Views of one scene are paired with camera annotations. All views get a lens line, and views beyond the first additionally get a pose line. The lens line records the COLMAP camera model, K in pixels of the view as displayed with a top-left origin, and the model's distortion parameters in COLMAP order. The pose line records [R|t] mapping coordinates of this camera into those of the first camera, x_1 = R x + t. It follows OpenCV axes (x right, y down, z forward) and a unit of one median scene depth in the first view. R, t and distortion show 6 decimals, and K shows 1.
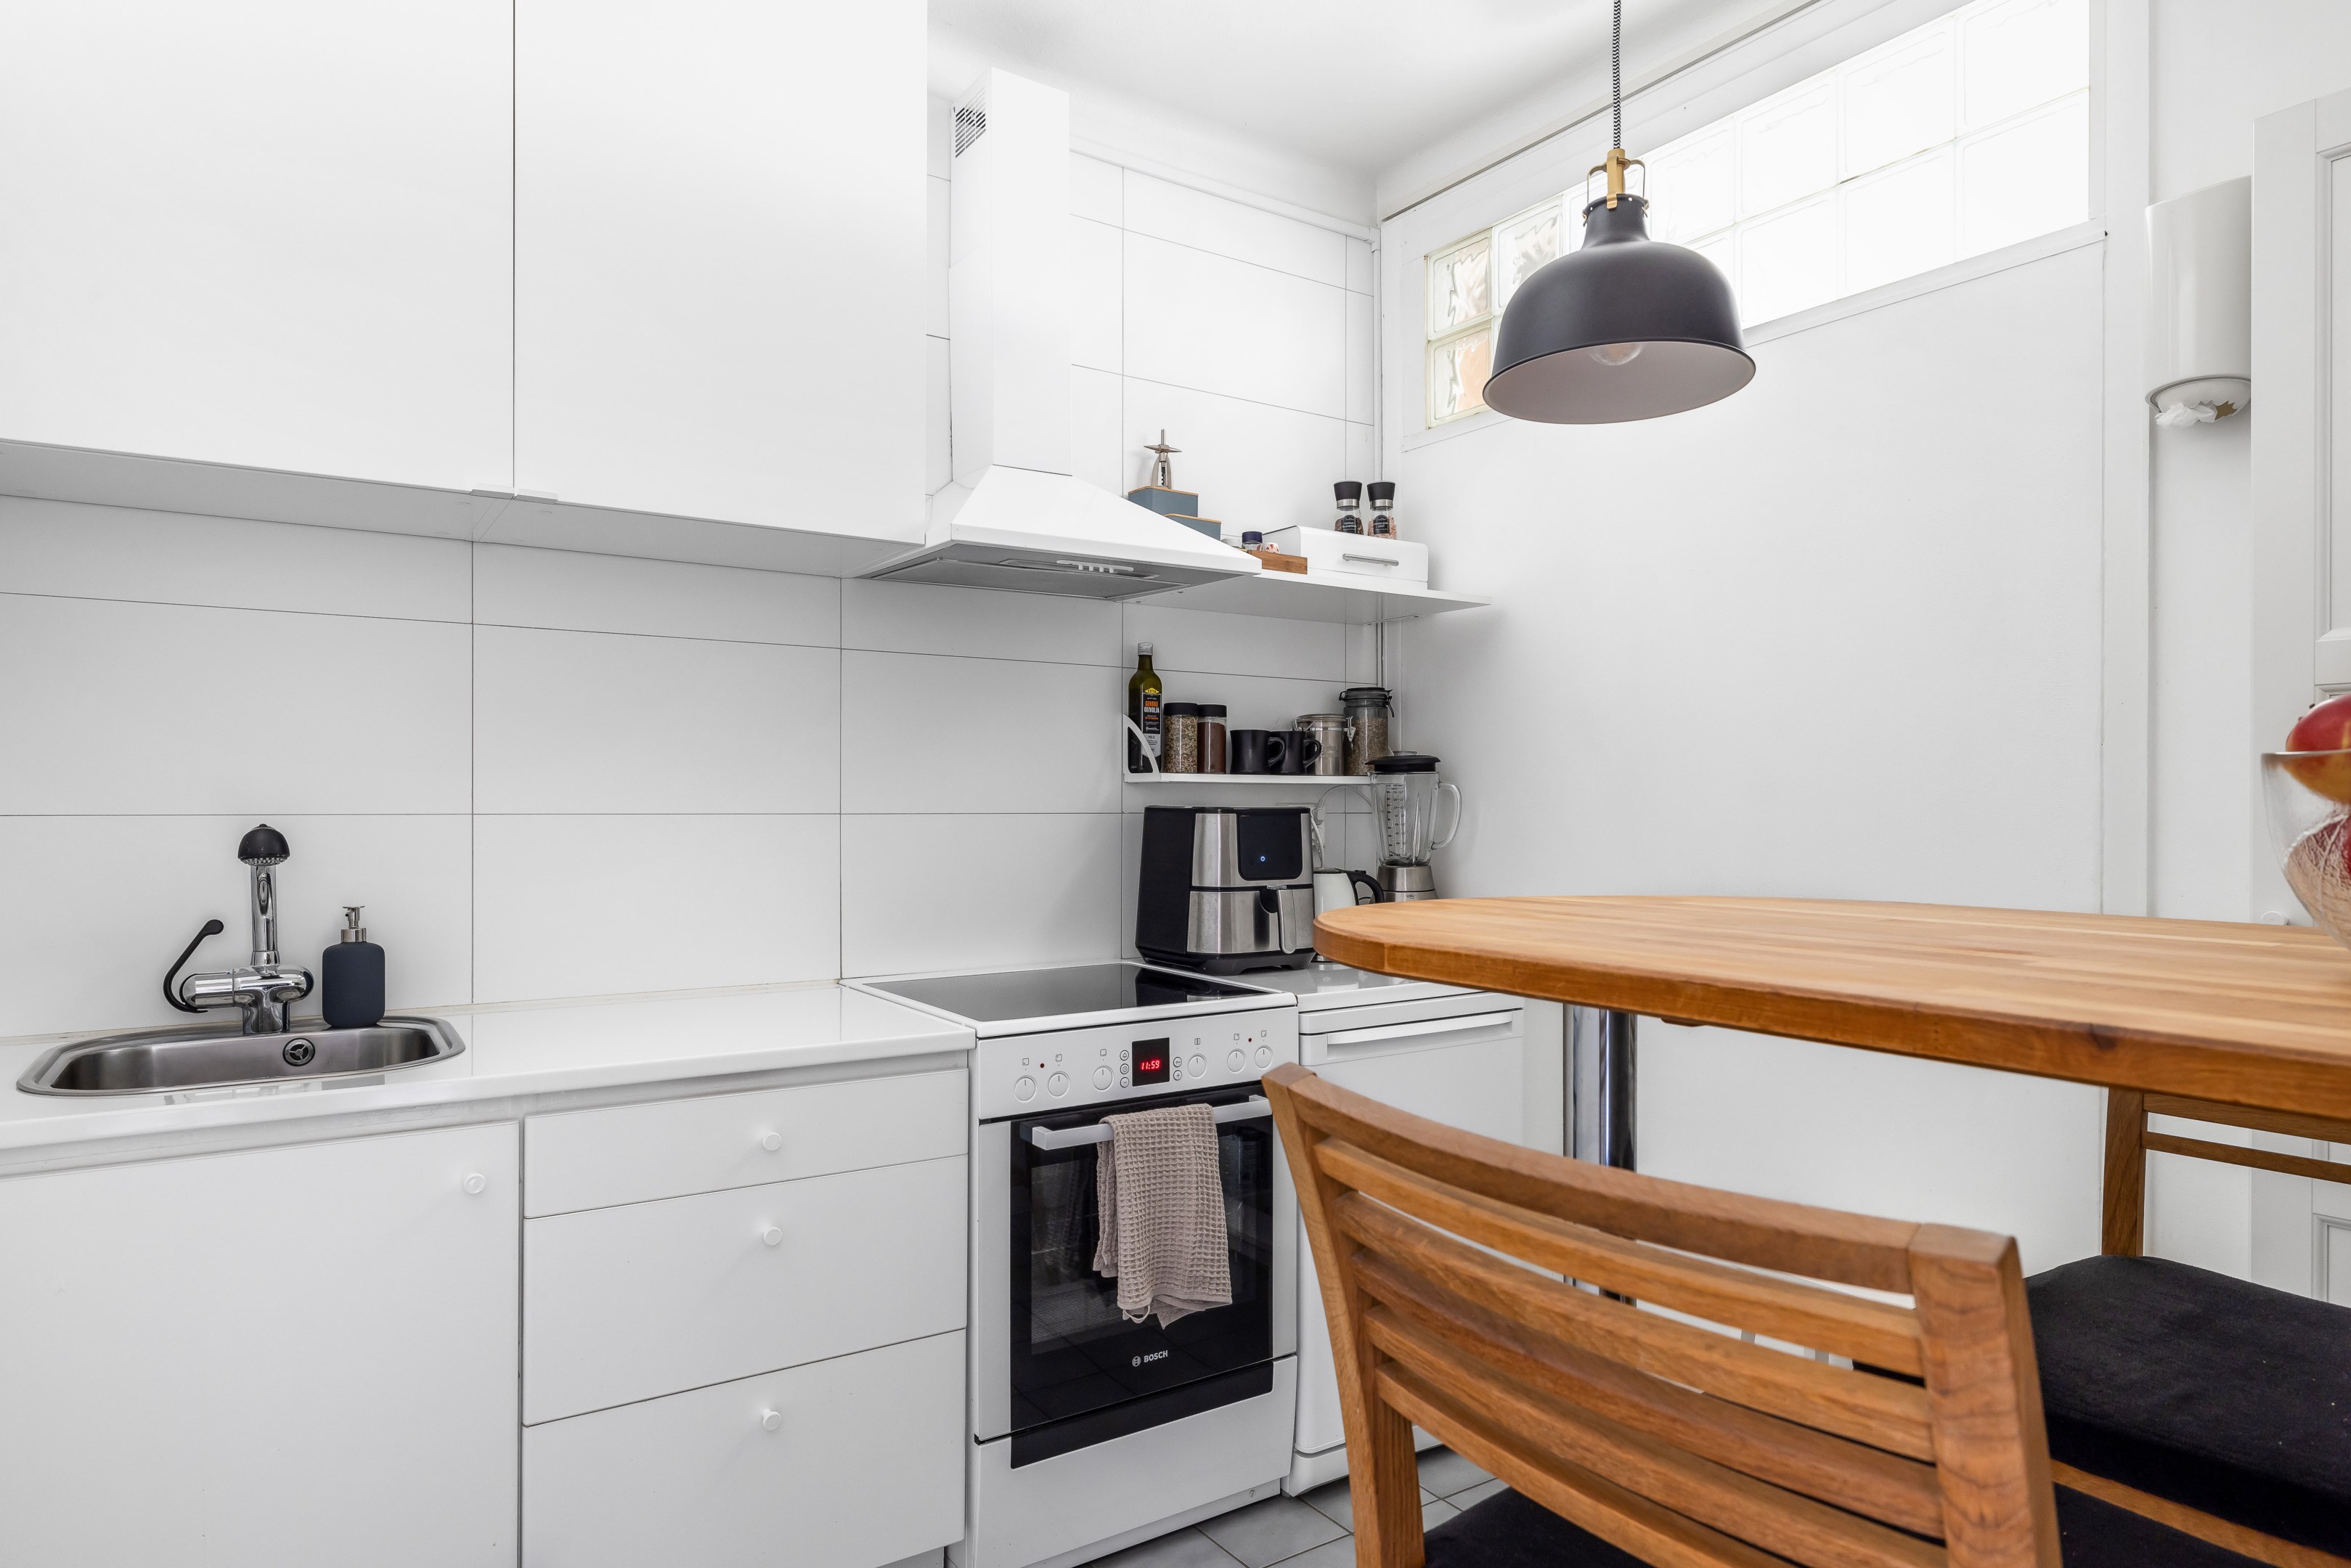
lens RADIAL K [[1396.2, 0, 1171.7], [0, 1396.2, 791.9], [0, 0, 1]] dist [-0.005193, 0.000699]
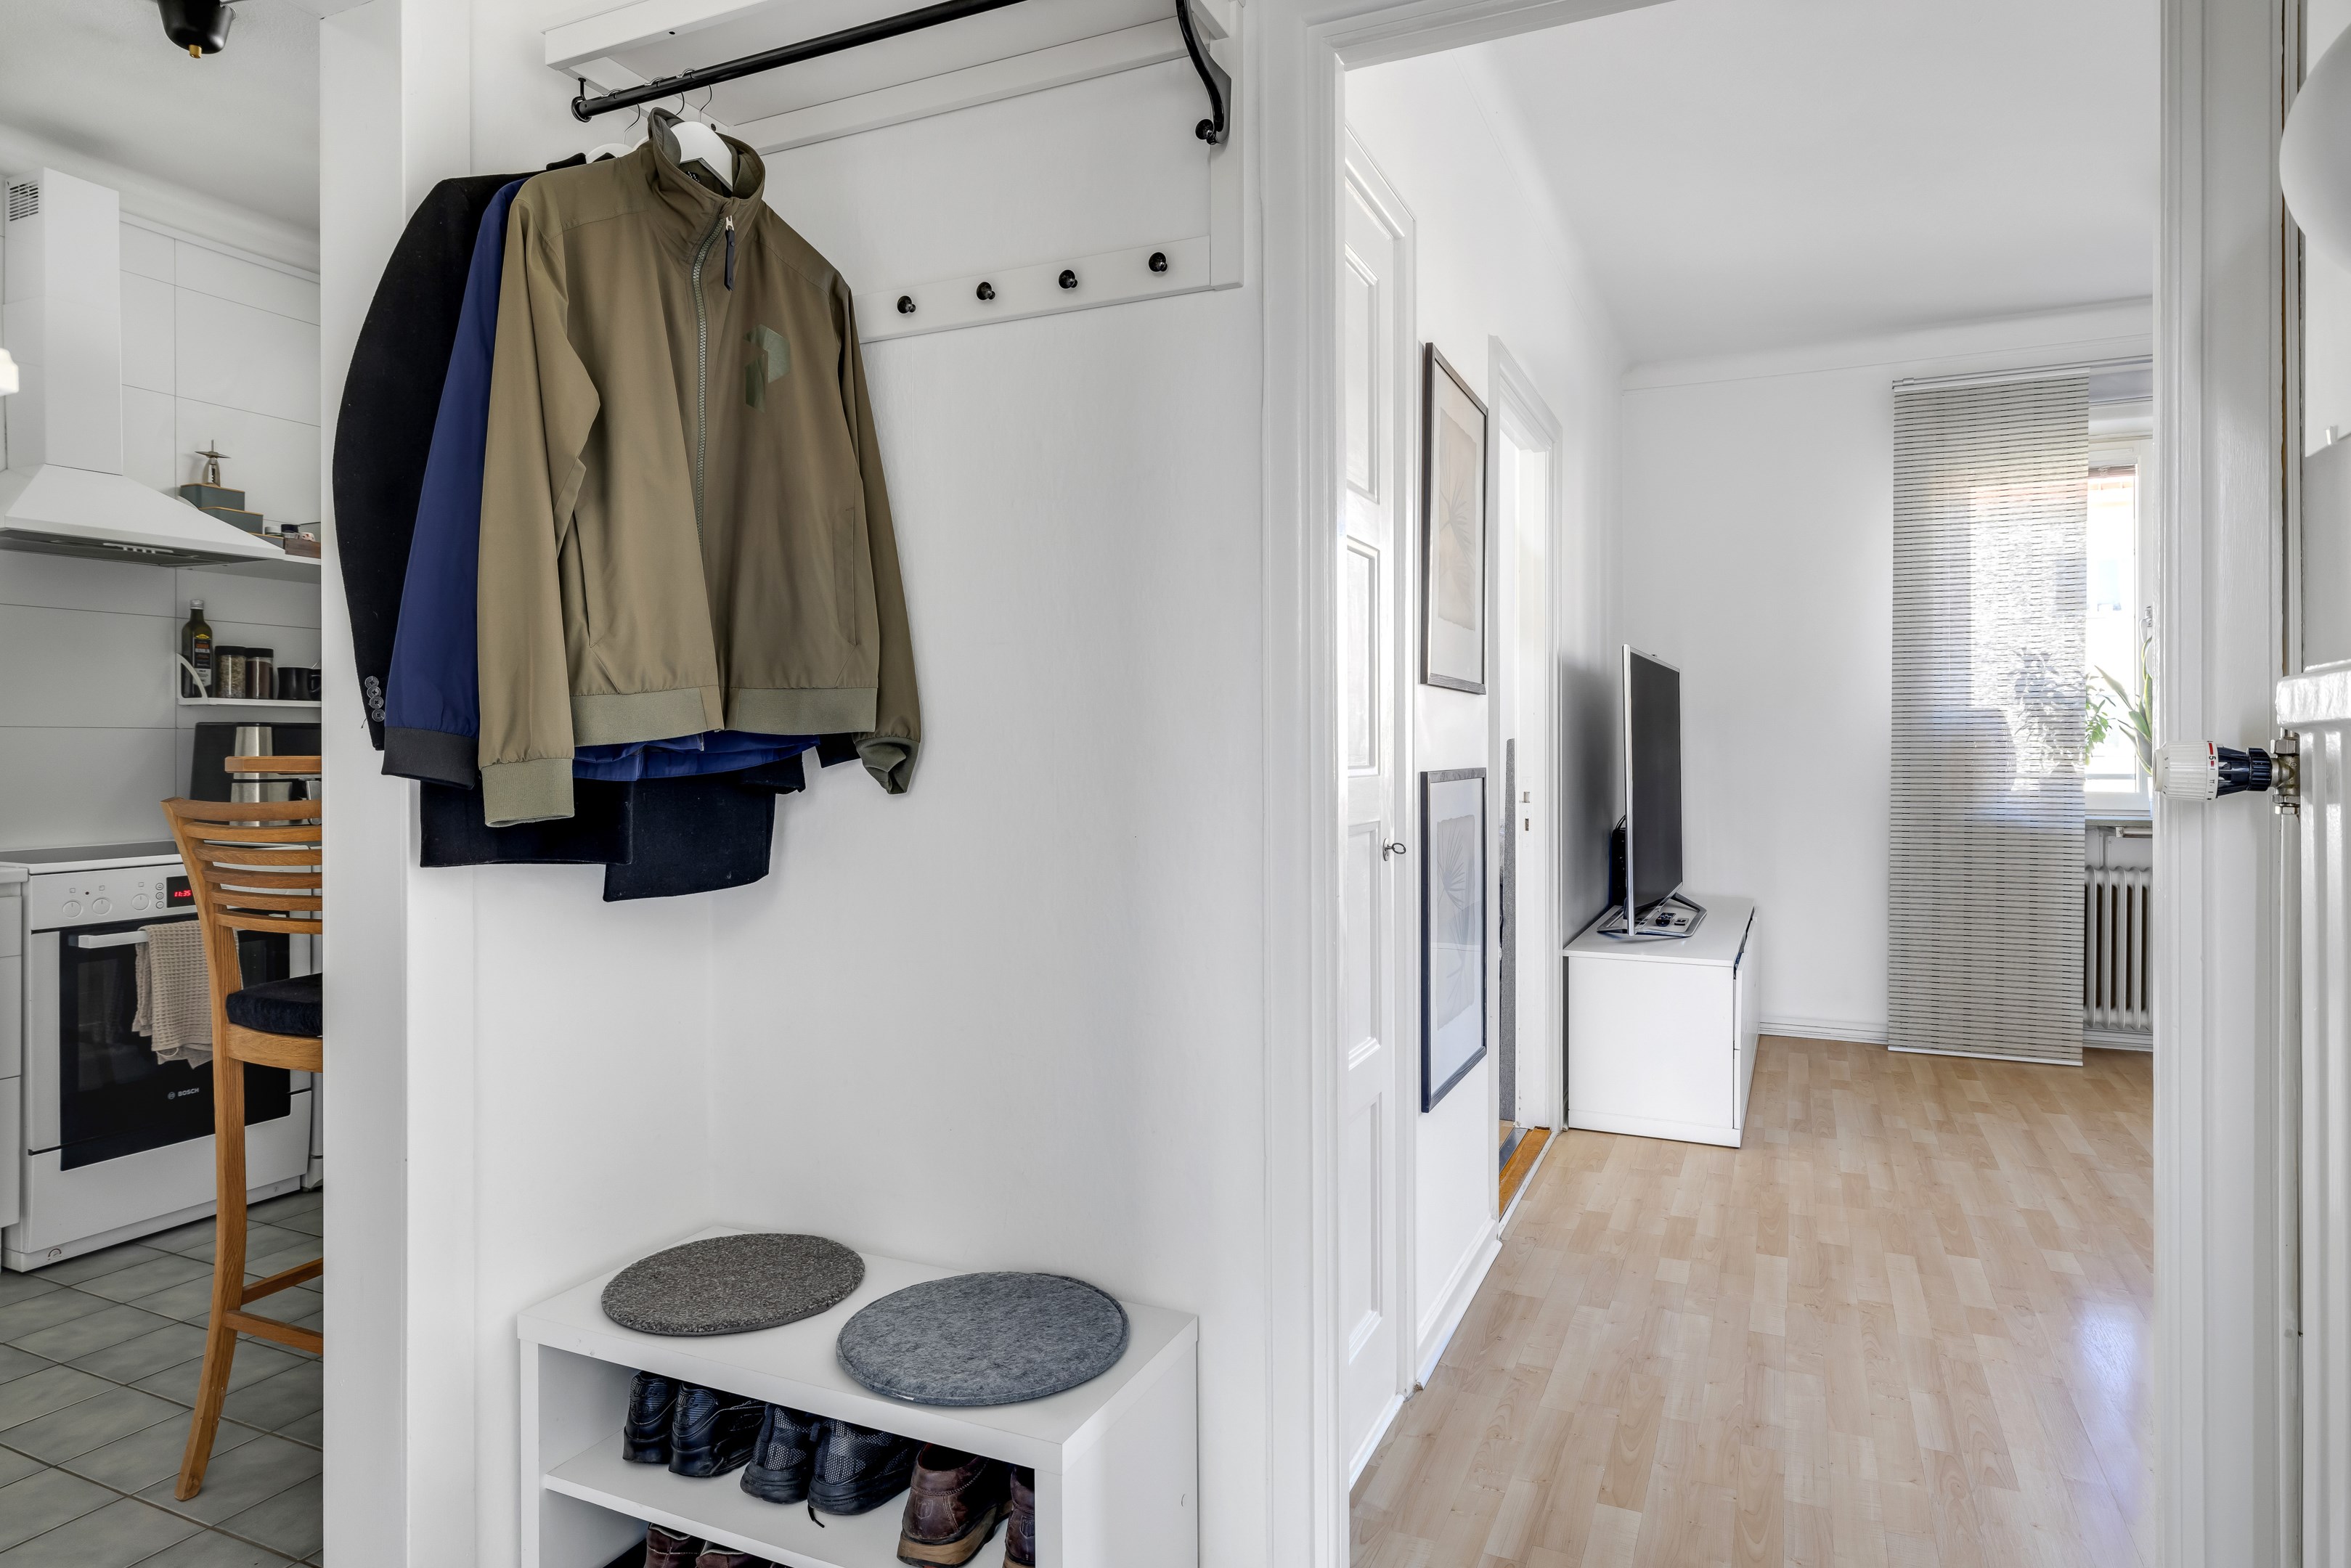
lens RADIAL K [[1377.3, 0, 1164.2], [0, 1377.3, 741.9], [0, 0, 1]] dist [0.001354, -0.000096]
pose [[0.862491, -0.004929, 0.506048, 0.114306], [0.003618, 0.999987, 0.003573, 0.027866], [-0.506059, -0.001250, 0.862498, -0.620535]]
